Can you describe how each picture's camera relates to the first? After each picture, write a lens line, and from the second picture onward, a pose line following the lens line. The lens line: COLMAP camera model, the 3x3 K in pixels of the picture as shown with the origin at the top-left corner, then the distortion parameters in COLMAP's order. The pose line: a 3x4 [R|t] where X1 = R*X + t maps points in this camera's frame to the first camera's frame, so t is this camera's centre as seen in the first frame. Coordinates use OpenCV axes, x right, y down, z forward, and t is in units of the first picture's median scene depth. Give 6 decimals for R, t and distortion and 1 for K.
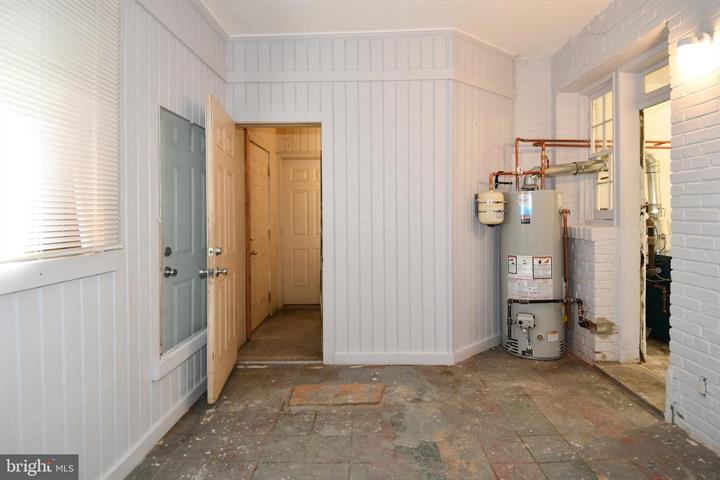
lens RADIAL K [[373.7, 0, 359.5], [0, 373.7, 216.4], [0, 0, 1]] dist [0.036160, -0.036209]
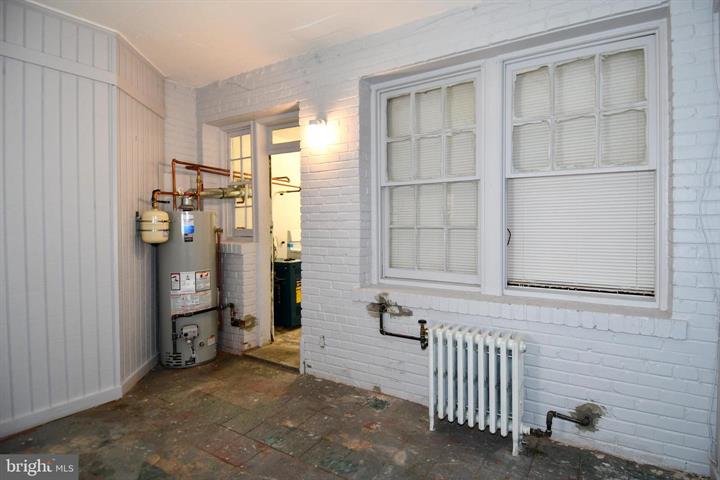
lens RADIAL K [[391.1, 0, 368.2], [0, 391.1, 228.0], [0, 0, 1]] dist [0.038633, -0.053540]
pose [[0.502921, 0.003956, 0.864323, -0.276317], [0.004129, 0.999967, -0.006979, -0.009956], [-0.864323, 0.007079, 0.502888, -0.007779]]
